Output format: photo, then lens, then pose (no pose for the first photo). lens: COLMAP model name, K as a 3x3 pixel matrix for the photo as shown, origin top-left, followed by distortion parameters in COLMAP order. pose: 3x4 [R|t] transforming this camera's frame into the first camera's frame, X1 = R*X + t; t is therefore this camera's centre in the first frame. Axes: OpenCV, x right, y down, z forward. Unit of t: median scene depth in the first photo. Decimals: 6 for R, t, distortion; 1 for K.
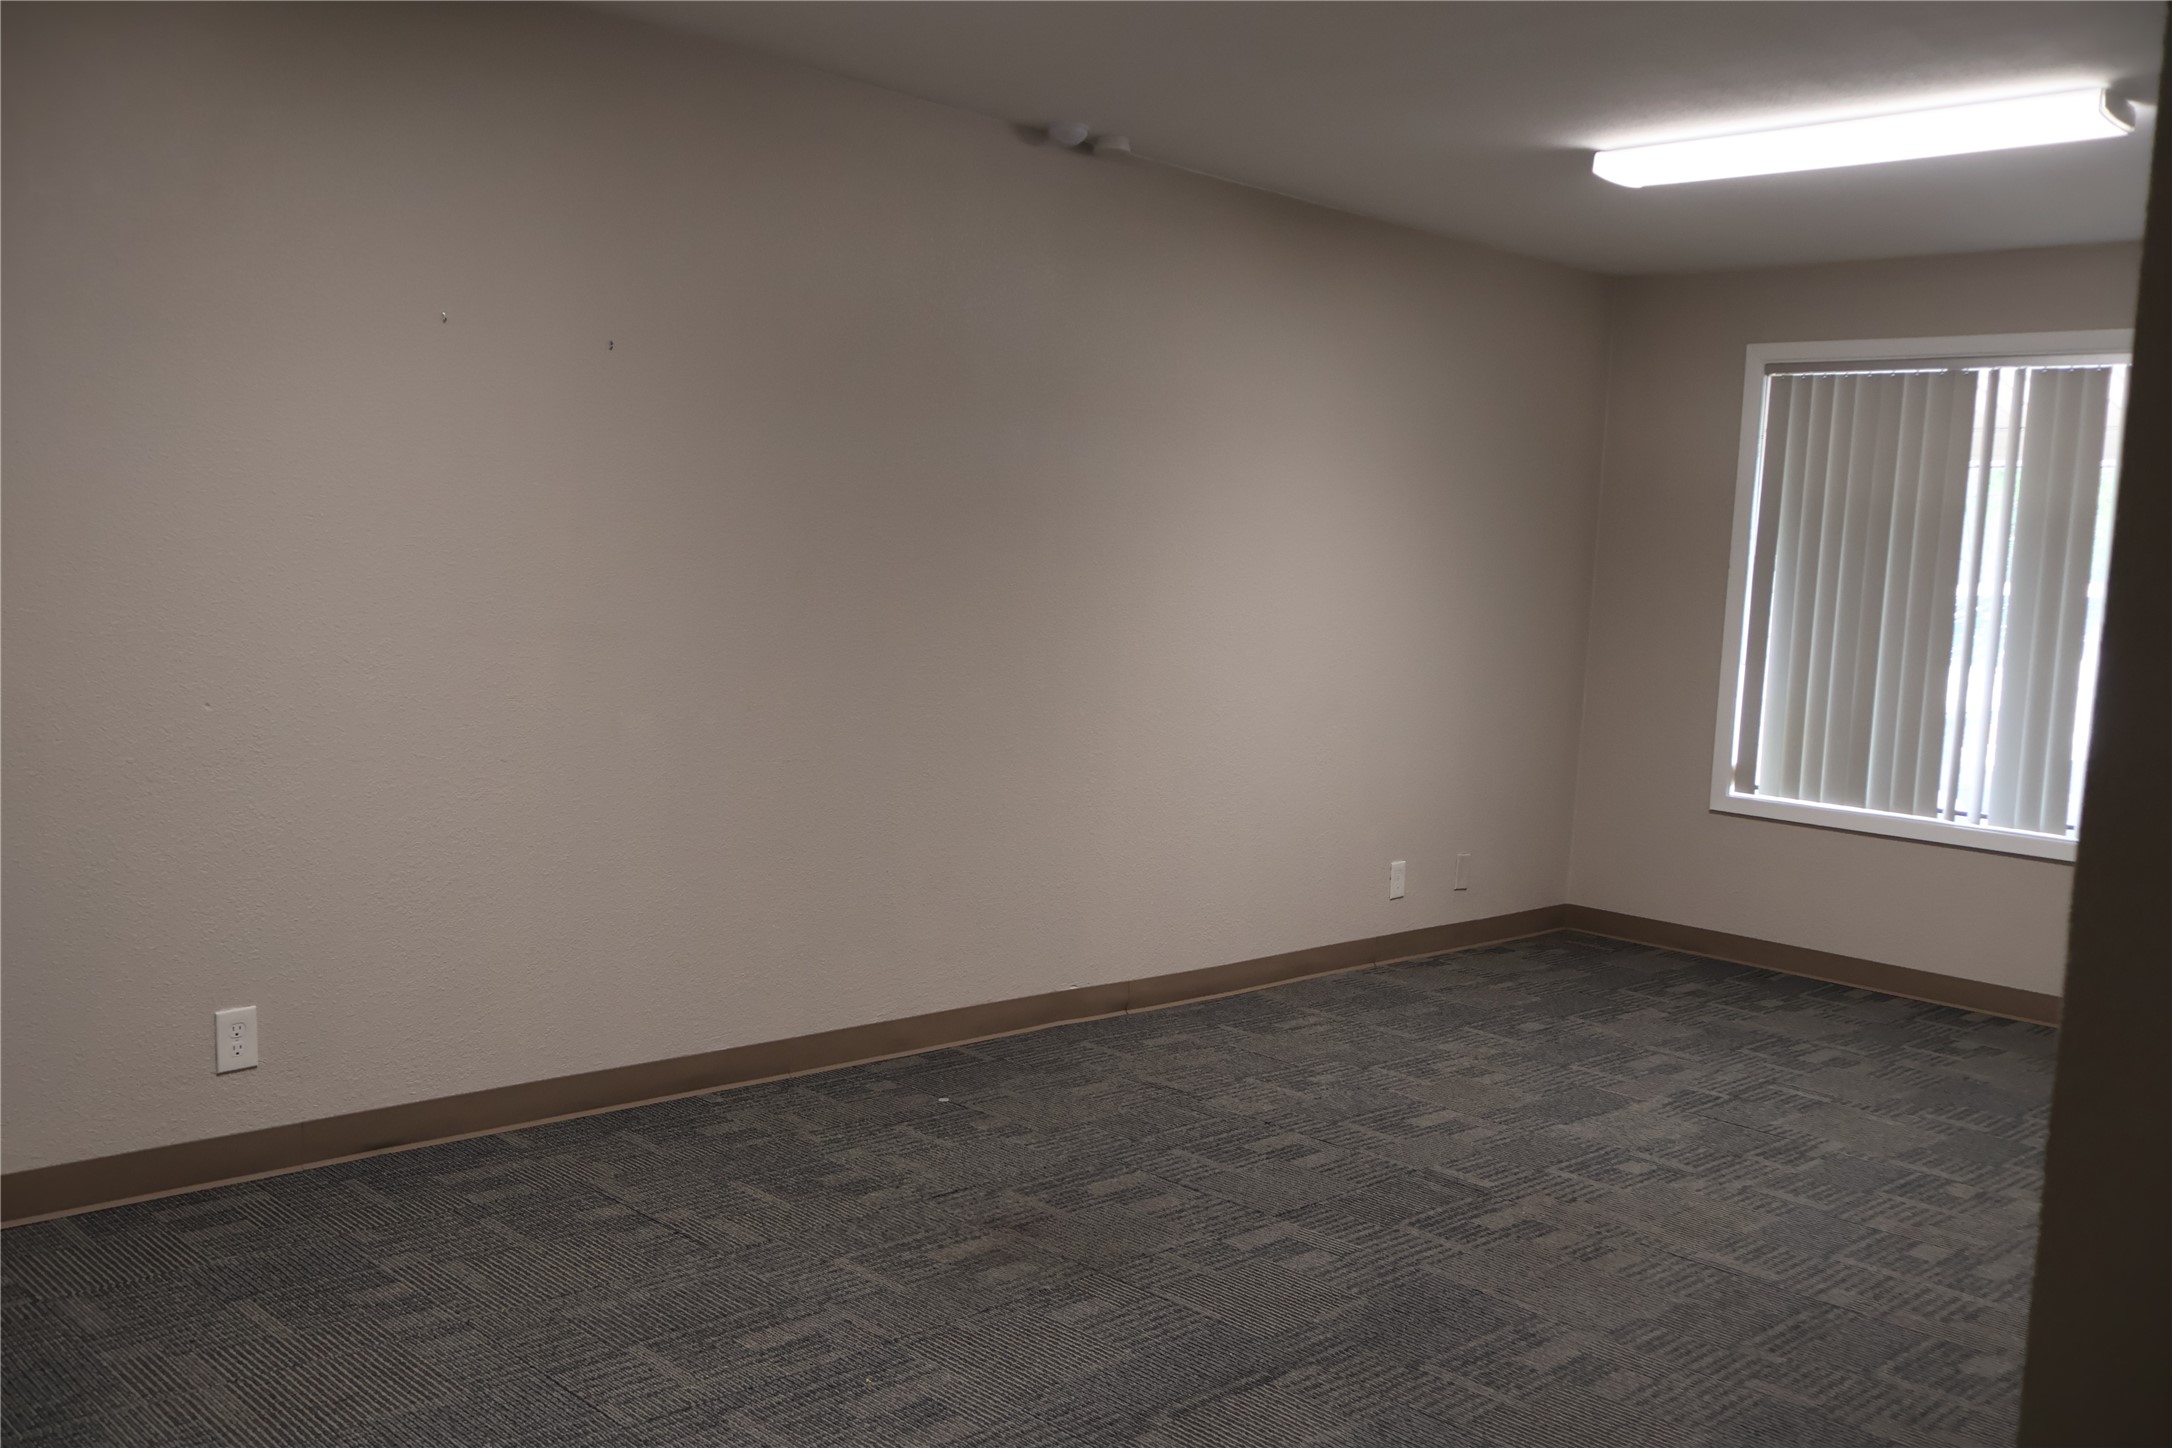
lens RADIAL K [[1939.5, 0, 1083.3], [0, 1939.5, 726.0], [0, 0, 1]] dist [-0.002685, 0.000188]
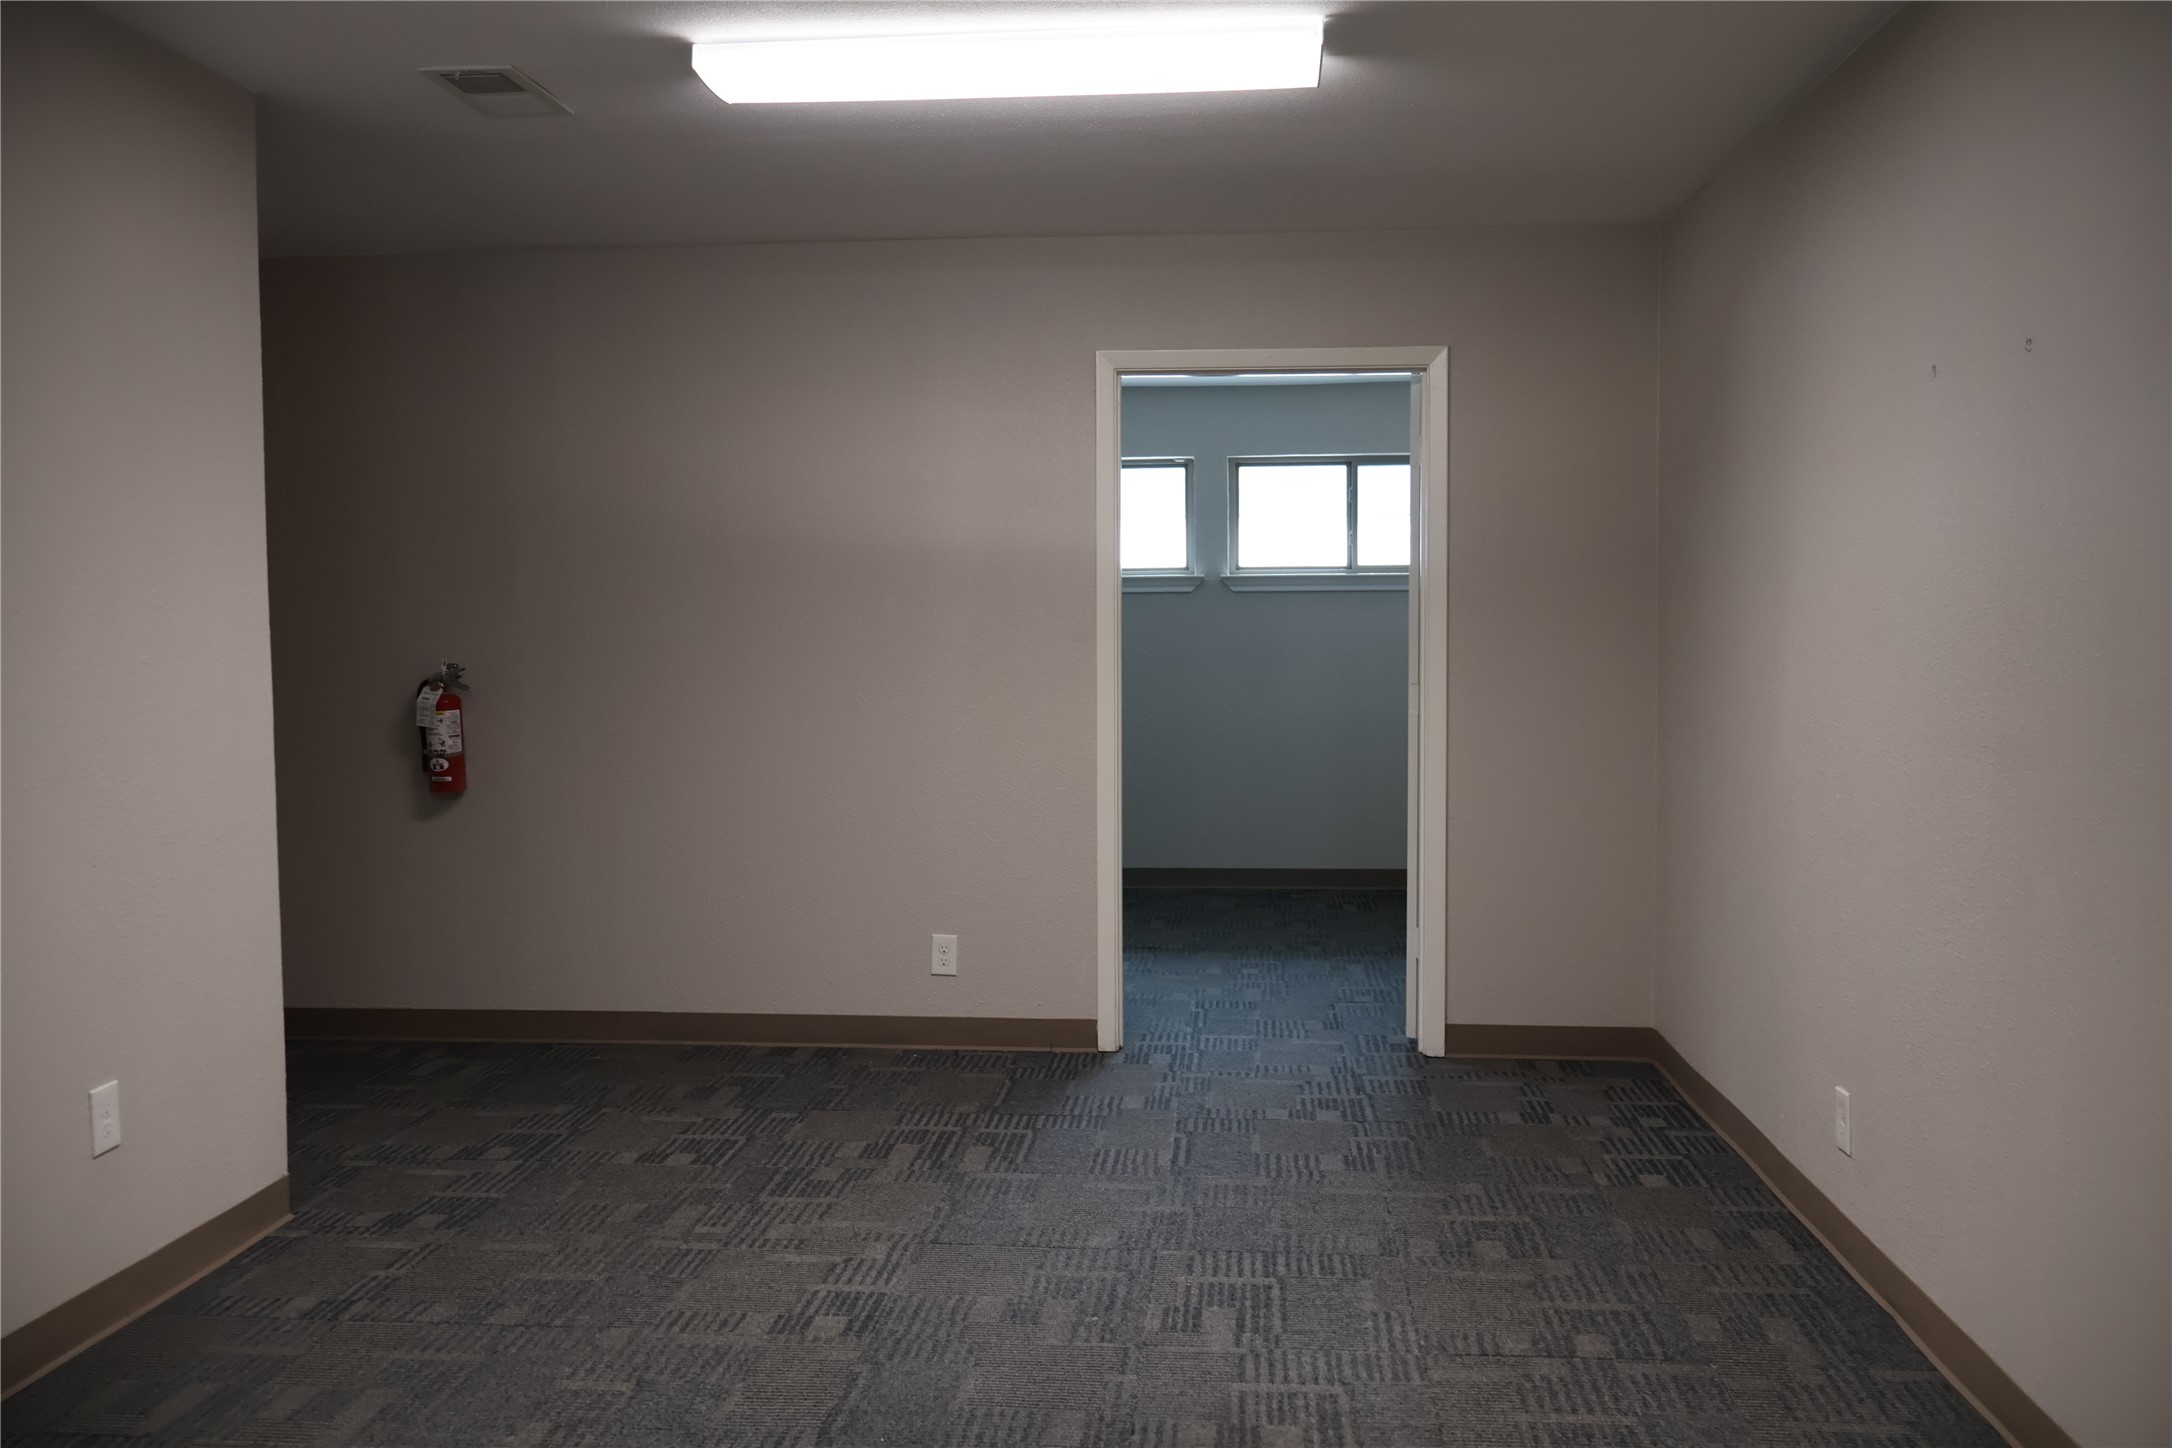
lens RADIAL K [[1799.7, 0, 1084.0], [0, 1799.7, 722.7], [0, 0, 1]] dist [-0.007046, 0.012907]
pose [[-0.772088, -0.014722, -0.635345, 0.511560], [-0.087341, 0.992703, 0.083137, -0.097278], [0.629485, 0.119681, -0.767740, 1.539756]]
